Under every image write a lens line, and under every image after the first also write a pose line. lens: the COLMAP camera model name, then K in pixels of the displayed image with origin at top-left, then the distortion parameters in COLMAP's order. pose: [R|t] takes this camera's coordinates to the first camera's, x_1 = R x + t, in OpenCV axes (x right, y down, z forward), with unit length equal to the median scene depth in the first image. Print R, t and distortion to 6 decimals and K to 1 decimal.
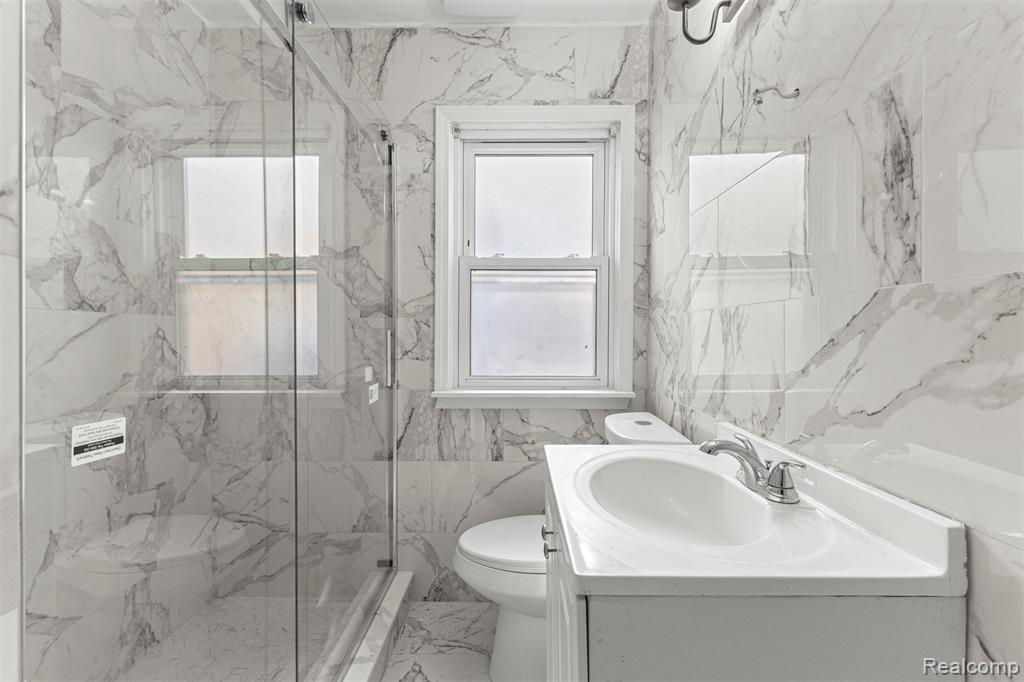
lens RADIAL K [[439.1, 0, 513.7], [0, 439.1, 350.3], [0, 0, 1]] dist [0.003747, -0.000594]
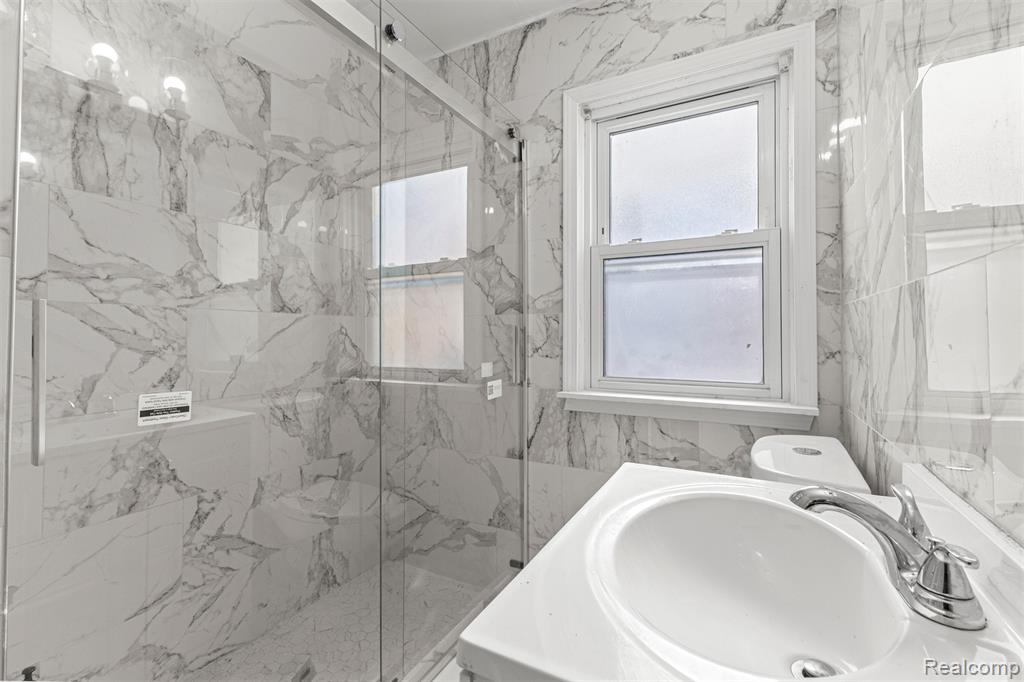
lens RADIAL K [[442.9, 0, 516.2], [0, 442.9, 339.2], [0, 0, 1]] dist [0.002991, -0.000092]
pose [[0.884658, 0.002442, -0.466234, 0.181406], [-0.016734, 0.999508, -0.026515, 0.009330], [0.465940, 0.031259, 0.884264, 0.118019]]
